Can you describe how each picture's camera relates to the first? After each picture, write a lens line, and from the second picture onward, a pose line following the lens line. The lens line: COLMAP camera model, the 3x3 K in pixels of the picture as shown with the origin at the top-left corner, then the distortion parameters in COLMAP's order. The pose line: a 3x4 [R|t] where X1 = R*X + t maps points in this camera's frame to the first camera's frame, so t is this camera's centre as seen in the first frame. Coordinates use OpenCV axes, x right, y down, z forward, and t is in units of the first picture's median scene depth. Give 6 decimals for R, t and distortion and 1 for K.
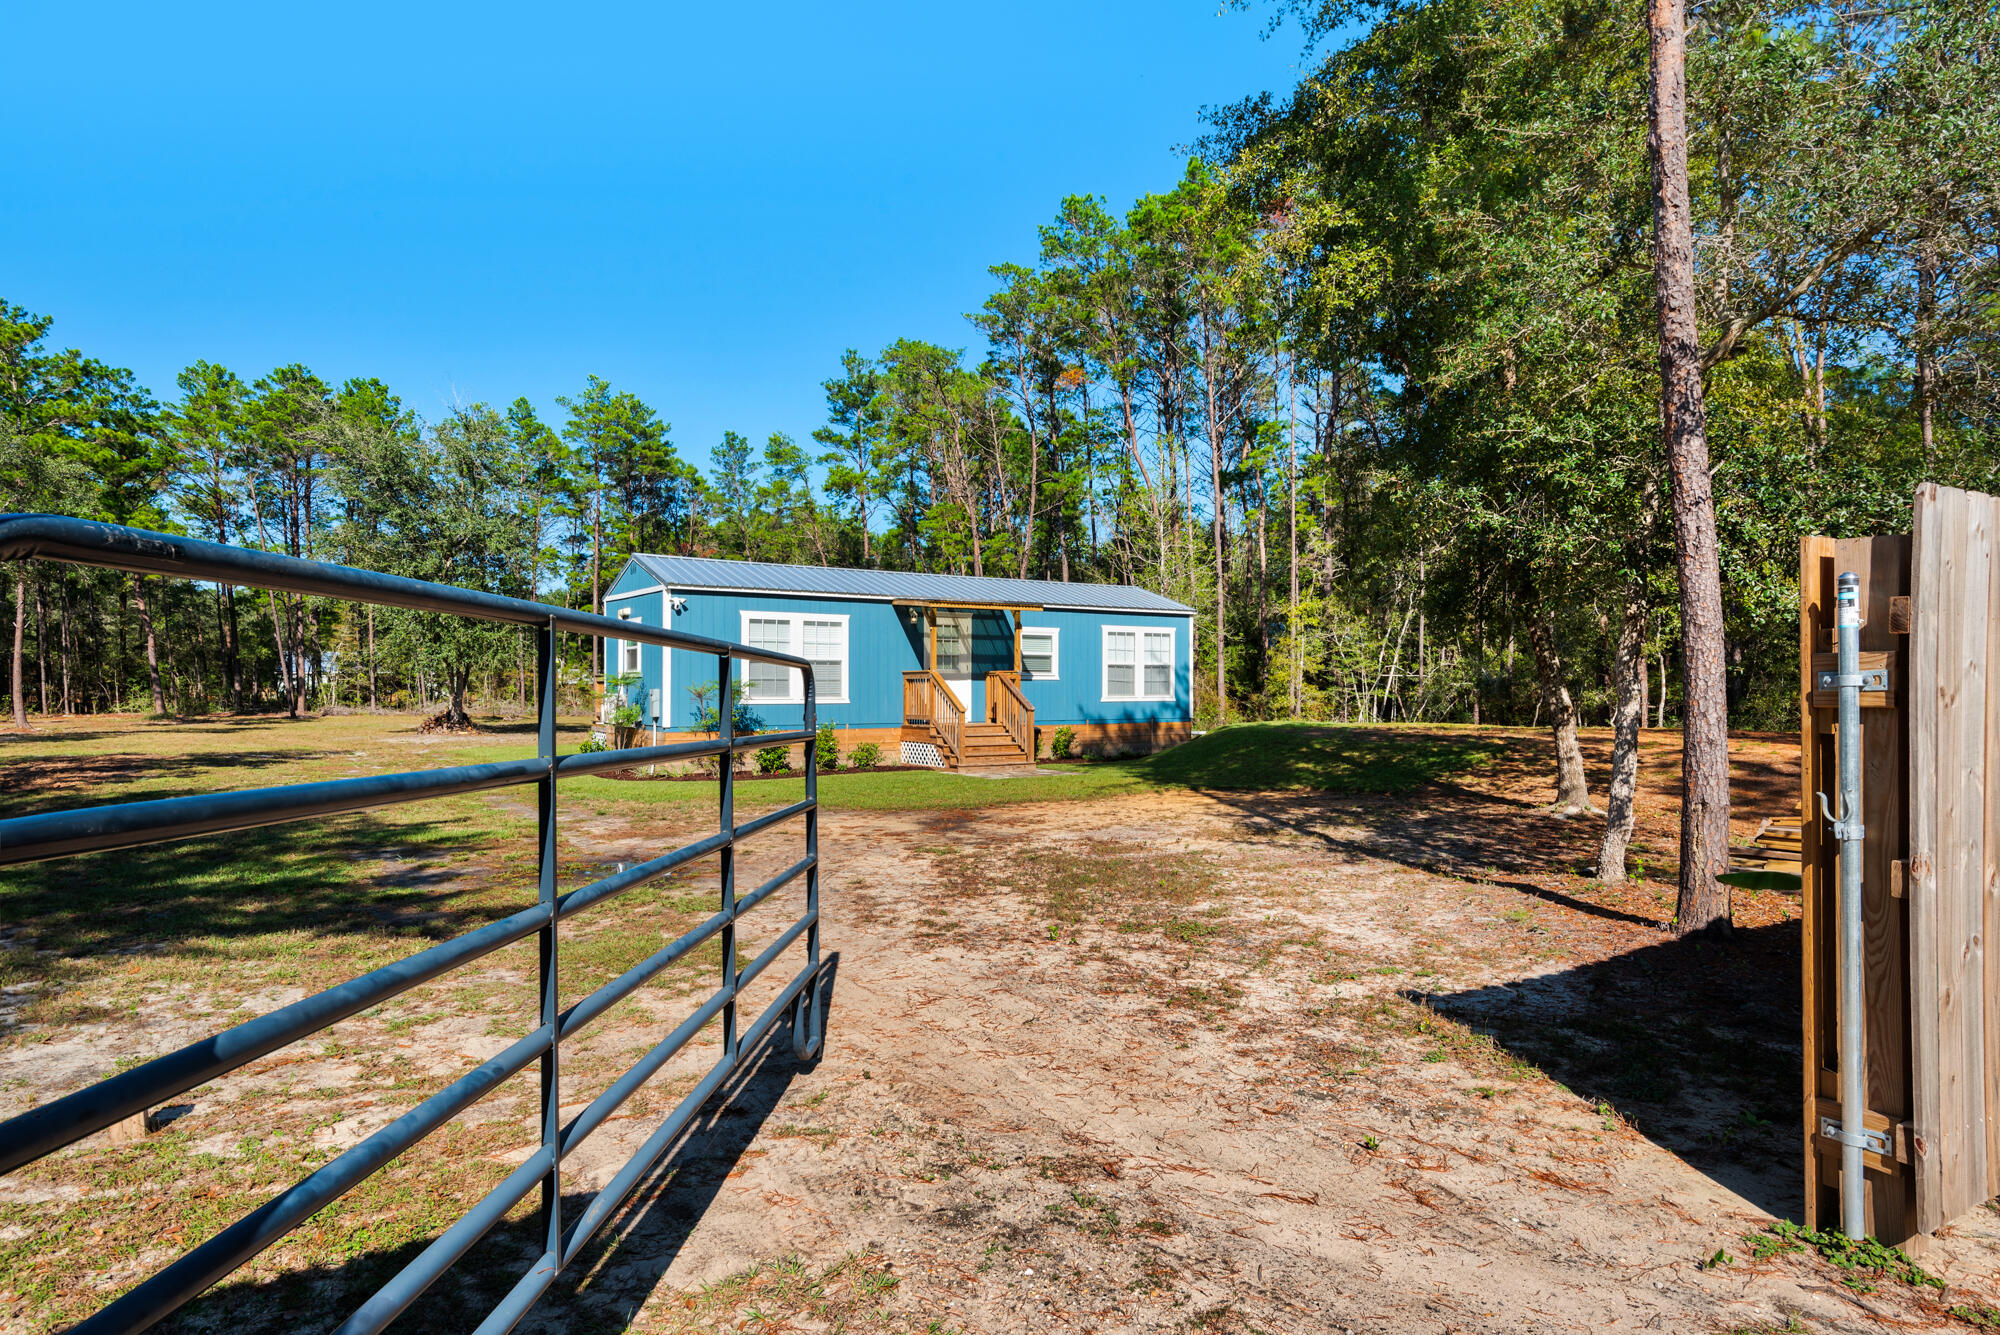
lens RADIAL K [[1148.8, 0, 1002.0], [0, 1148.8, 716.2], [0, 0, 1]] dist [0.034334, 0.000074]
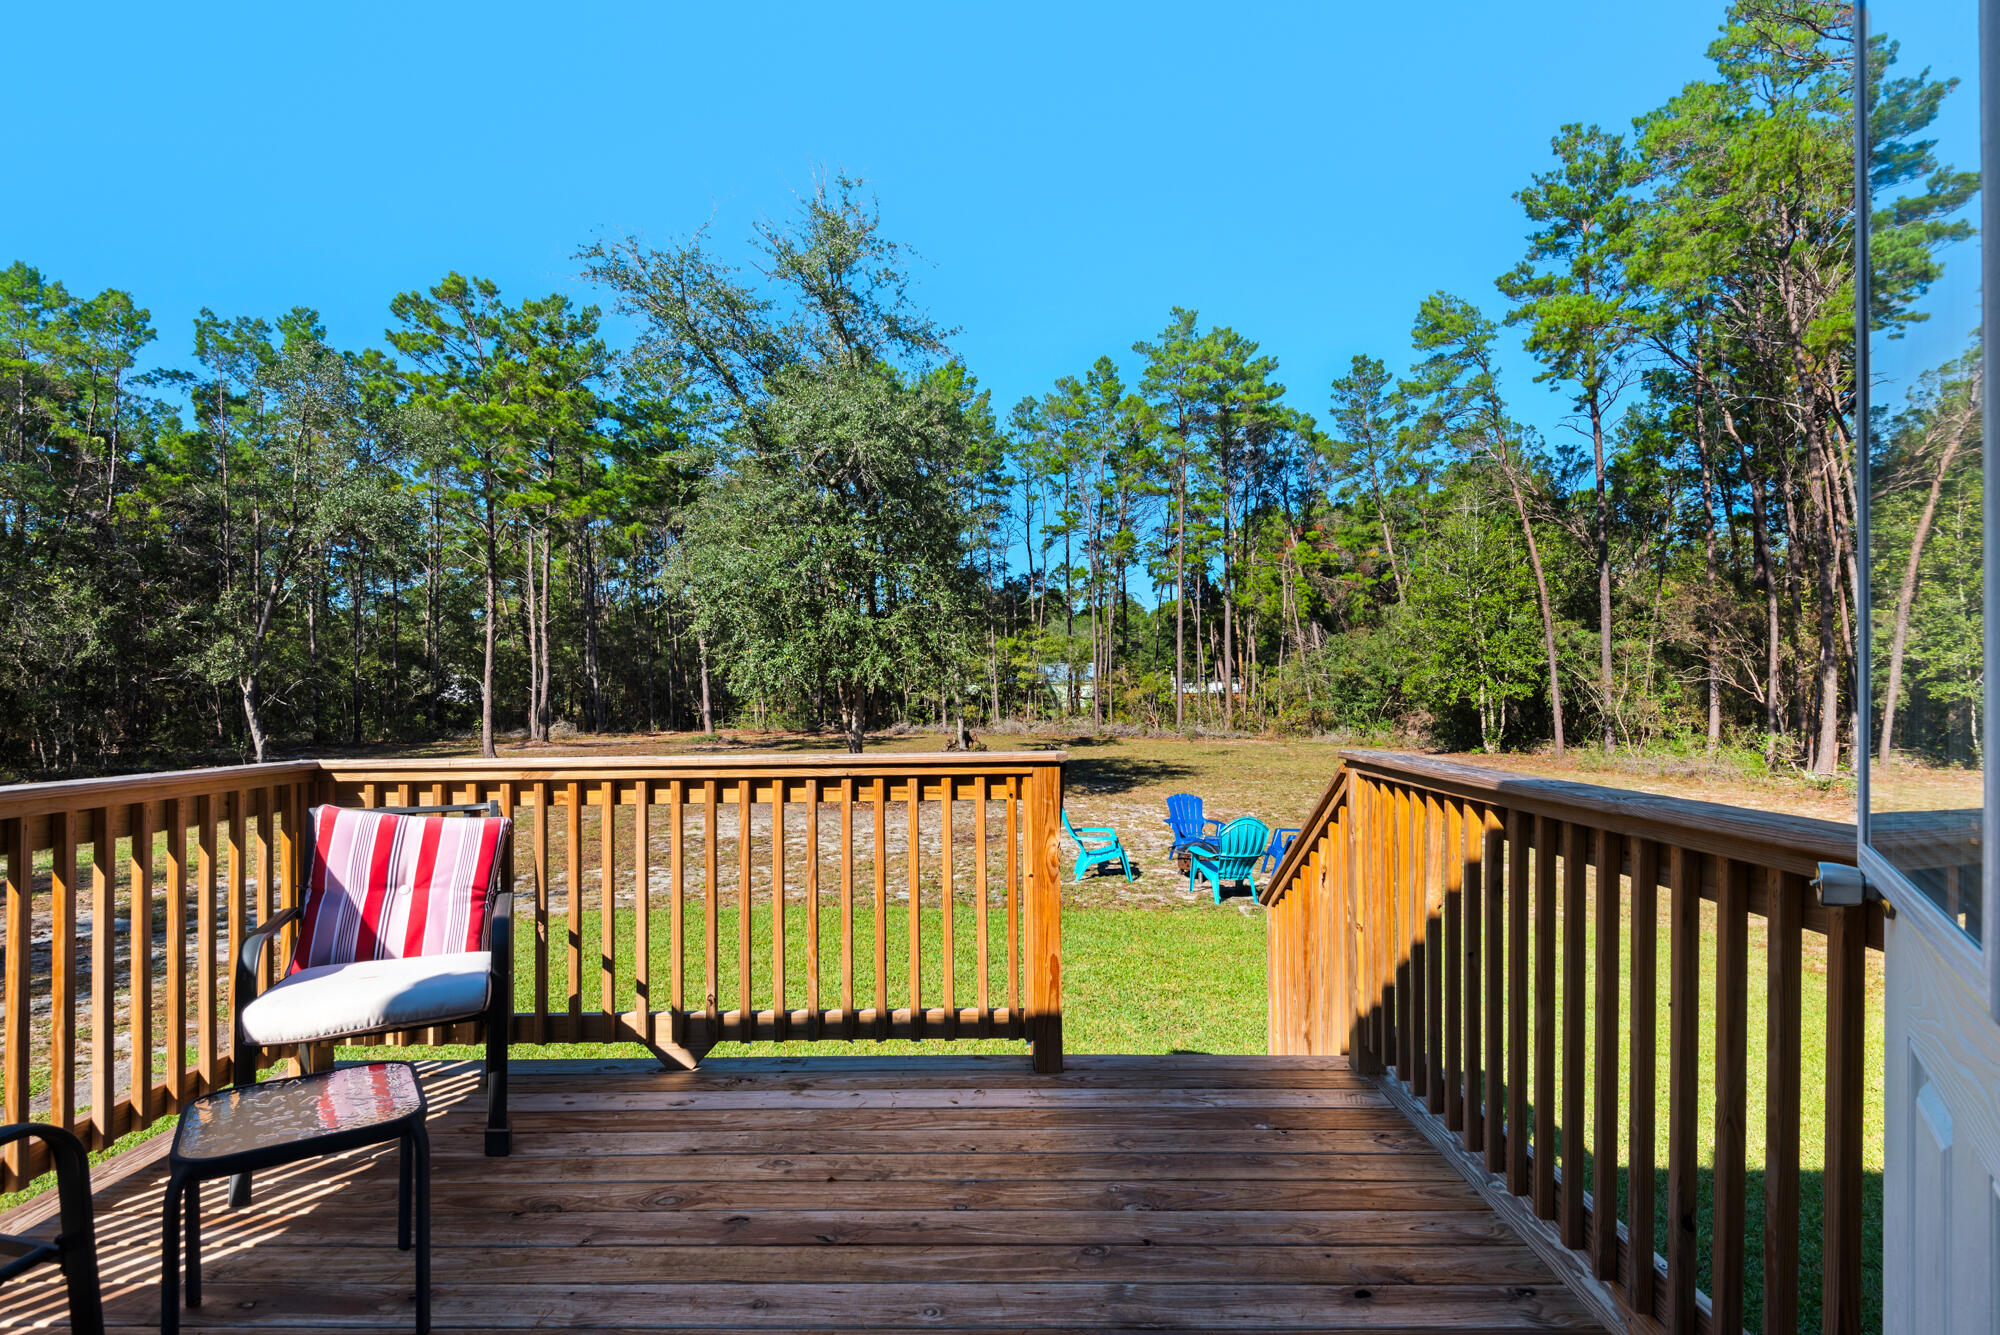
lens RADIAL K [[987.5, 0, 984.8], [0, 987.5, 696.0], [0, 0, 1]] dist [-0.005665, -0.001717]
pose [[0.825577, -0.001944, -0.564287, -0.133891], [-0.010157, 0.999781, -0.018305, -0.025535], [0.564199, 0.020843, 0.825376, 0.604572]]
